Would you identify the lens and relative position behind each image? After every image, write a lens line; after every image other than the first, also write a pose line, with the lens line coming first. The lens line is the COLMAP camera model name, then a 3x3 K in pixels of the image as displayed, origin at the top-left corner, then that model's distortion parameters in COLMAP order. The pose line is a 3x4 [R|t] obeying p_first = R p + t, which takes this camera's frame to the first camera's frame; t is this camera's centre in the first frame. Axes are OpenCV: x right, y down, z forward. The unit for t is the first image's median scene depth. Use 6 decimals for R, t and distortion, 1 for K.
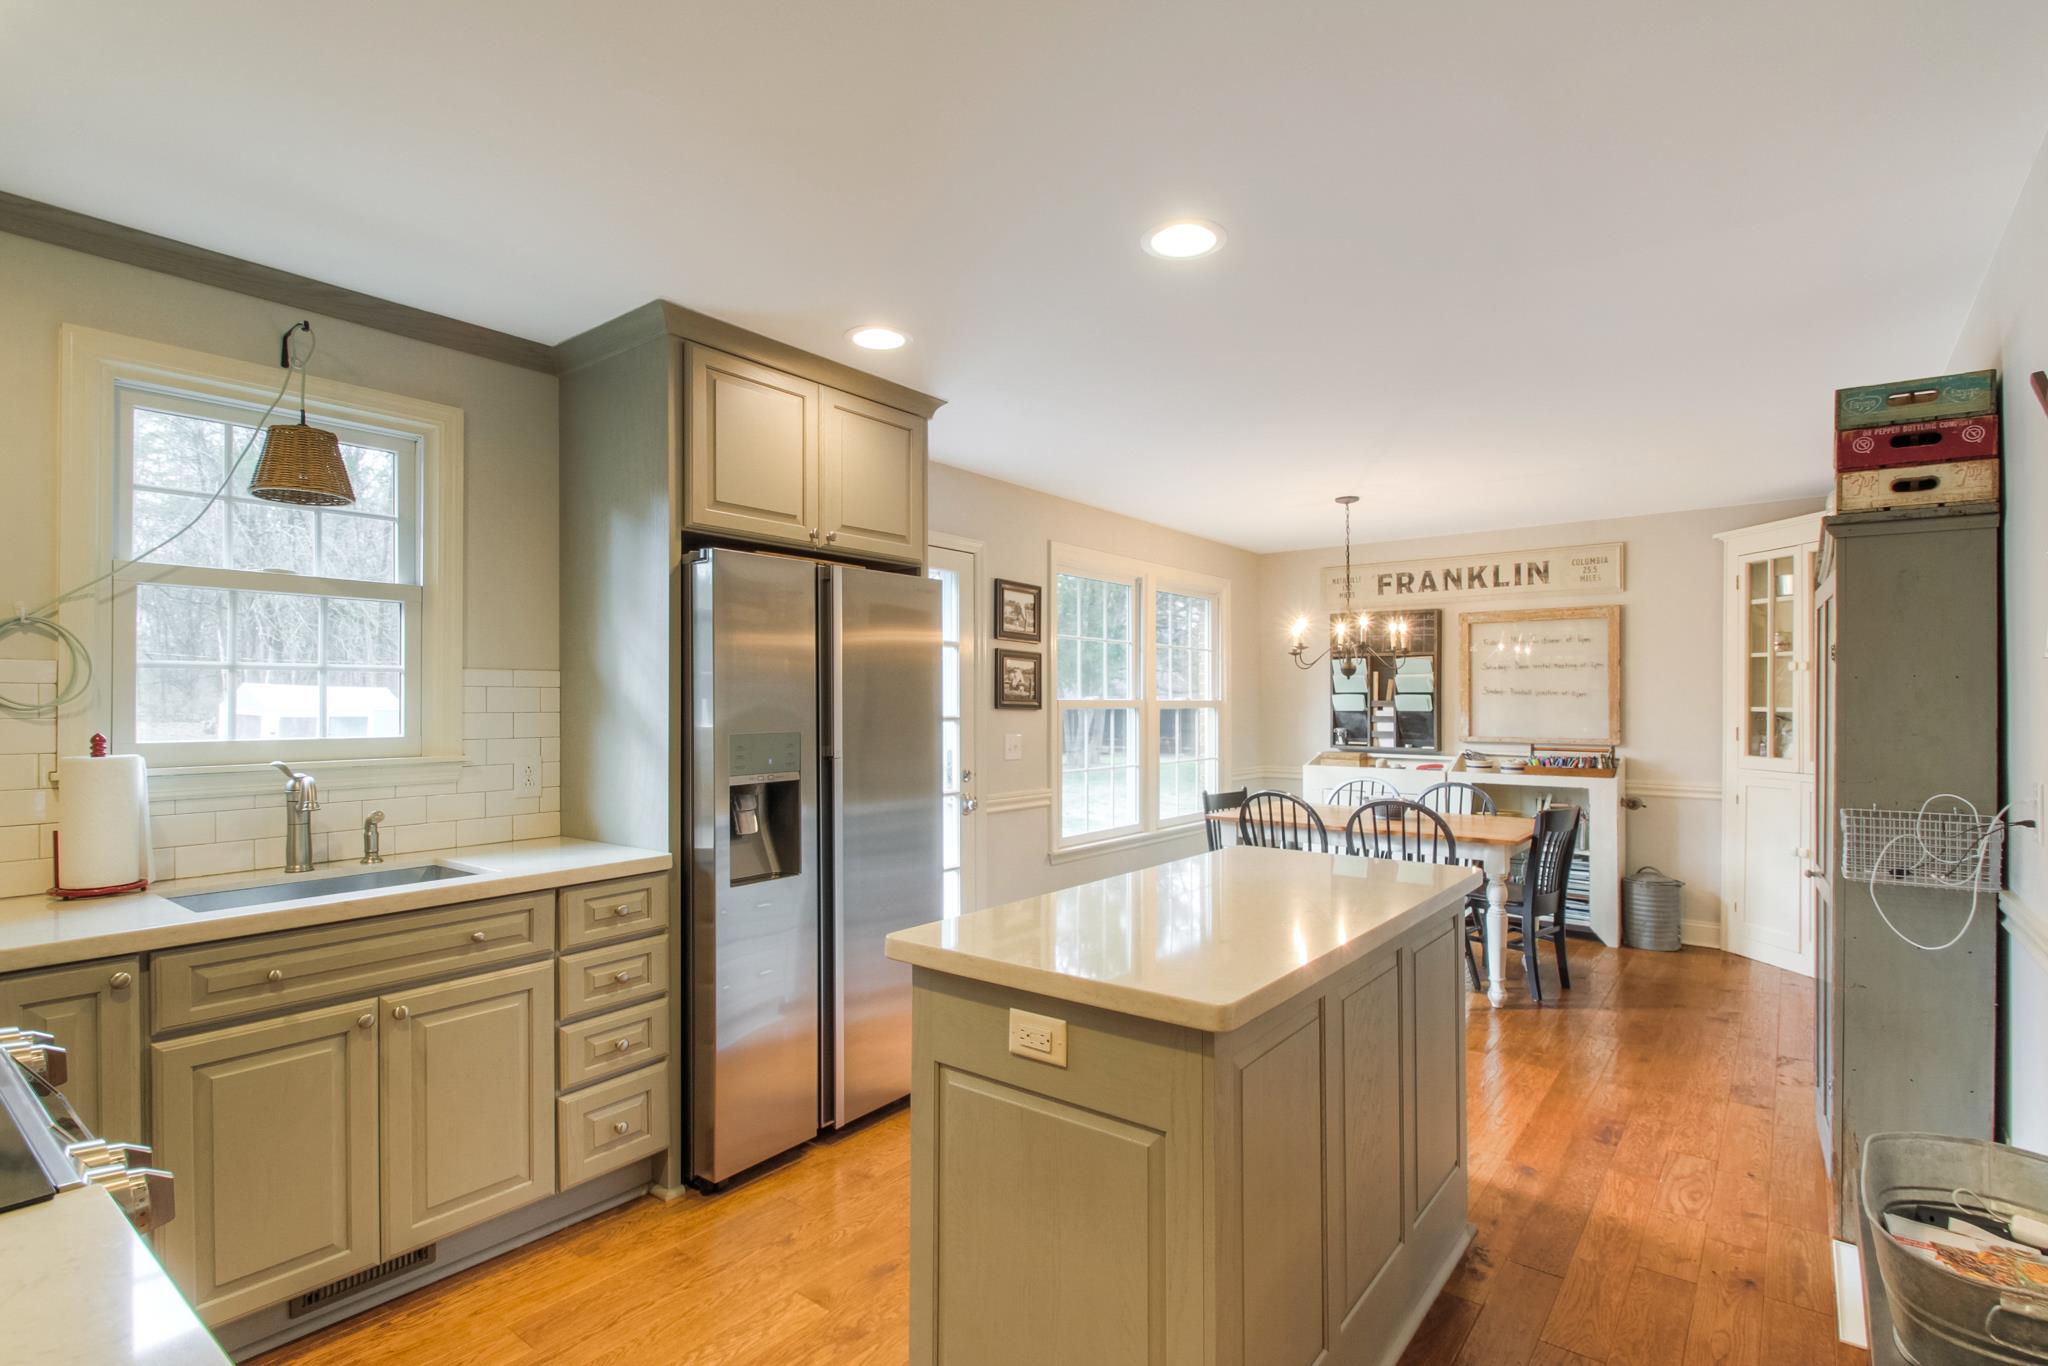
lens RADIAL K [[971.0, 0, 1058.8], [0, 971.0, 702.4], [0, 0, 1]] dist [0.010078, 0.000297]
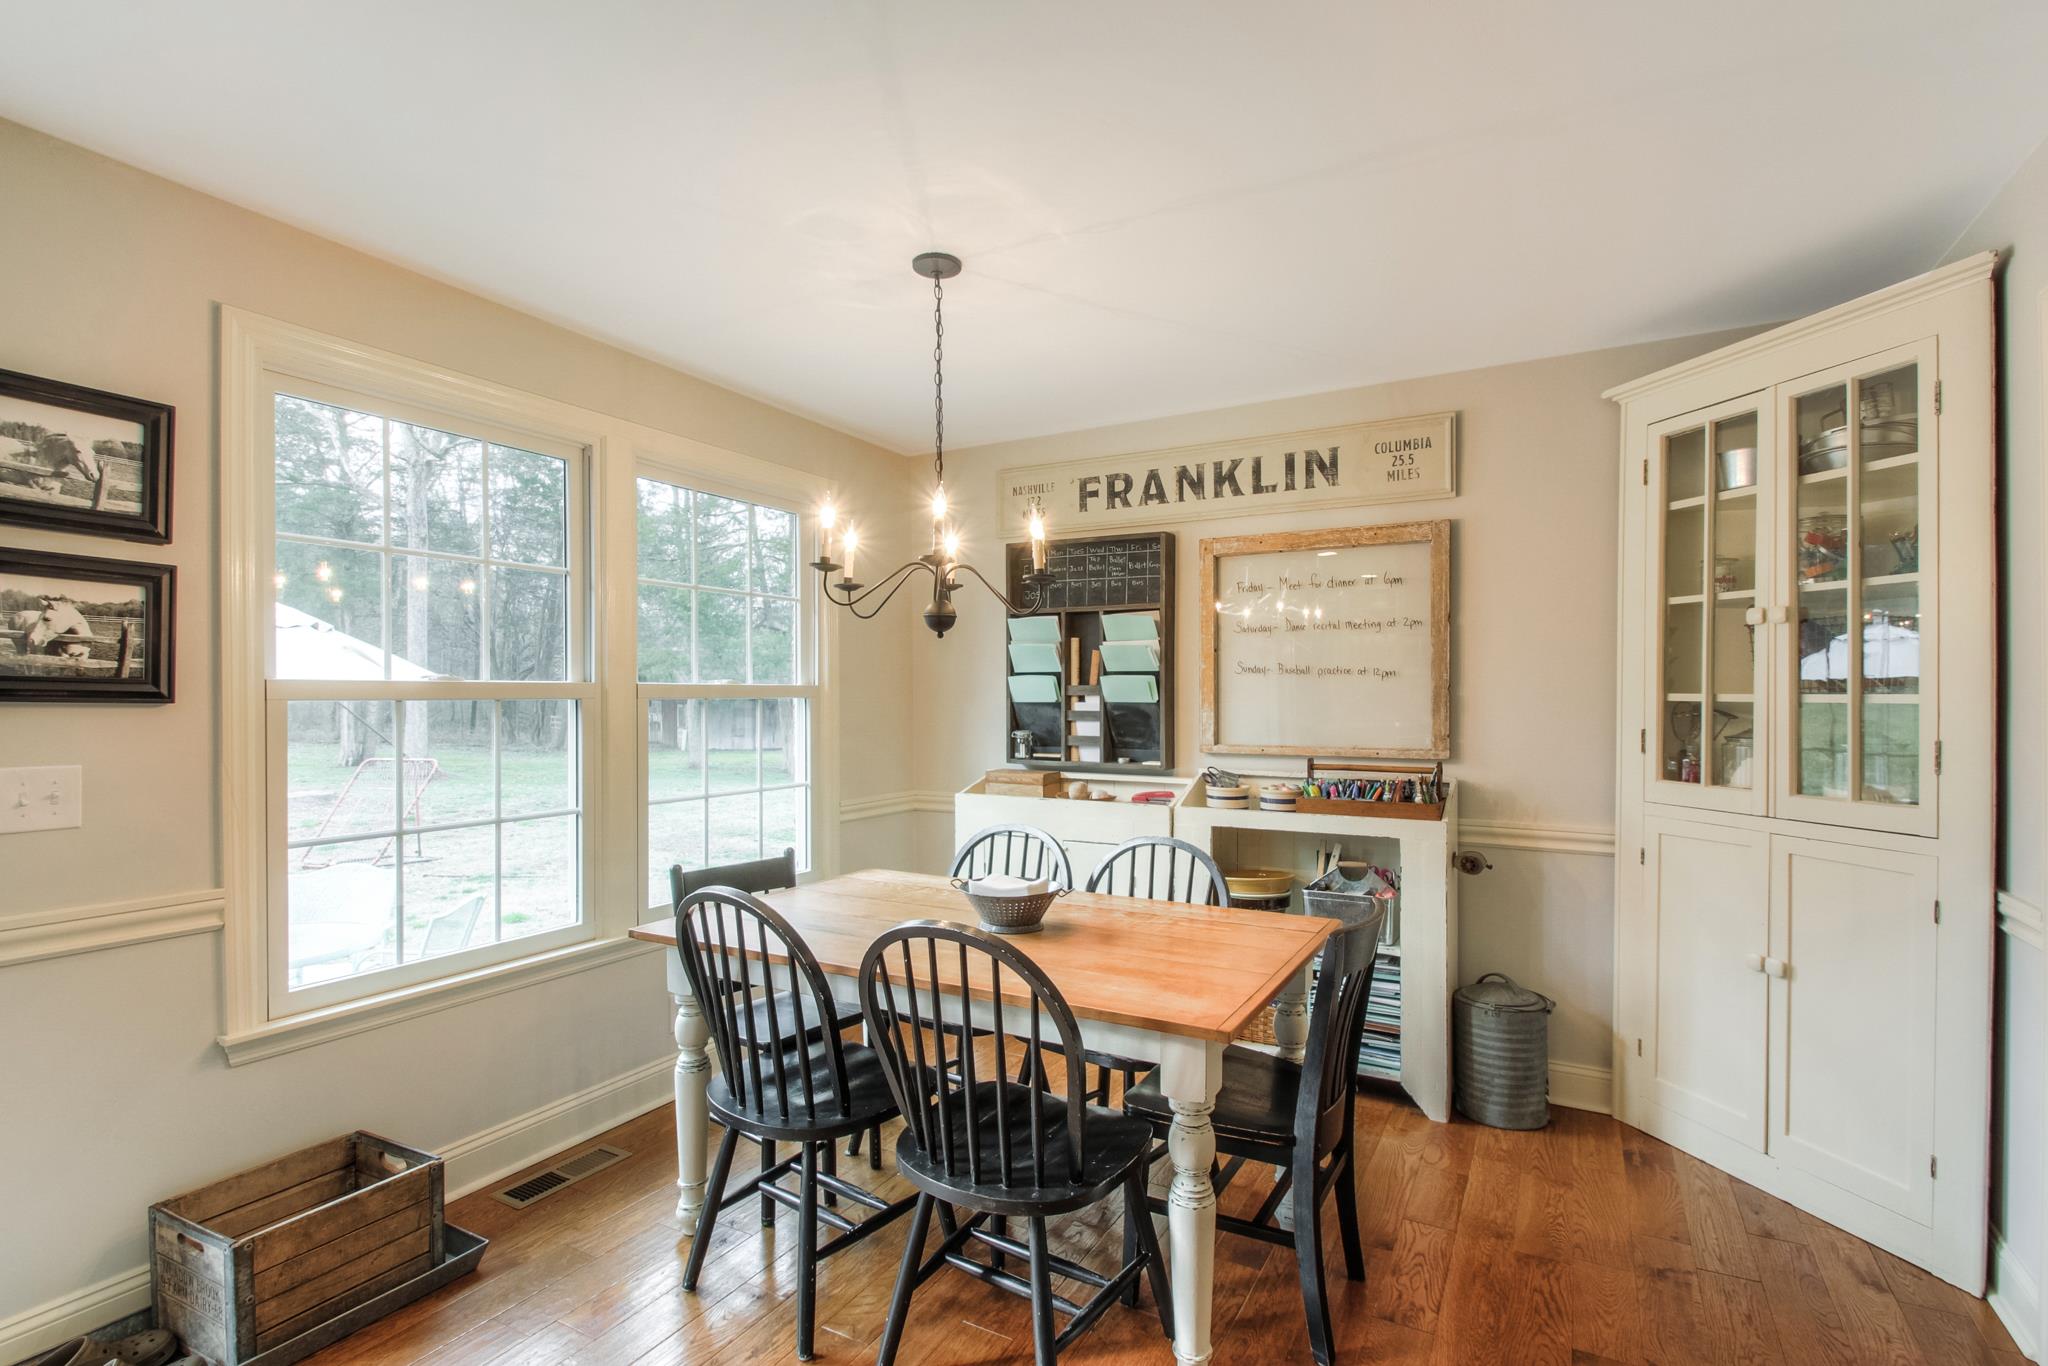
lens RADIAL K [[971.0, 0, 1058.8], [0, 971.0, 702.4], [0, 0, 1]] dist [0.010078, 0.000297]
pose [[0.987940, -0.003582, 0.154793, 0.247930], [0.002133, 0.999952, 0.009530, 0.003299], [-0.154820, -0.009085, 0.987901, 0.449202]]
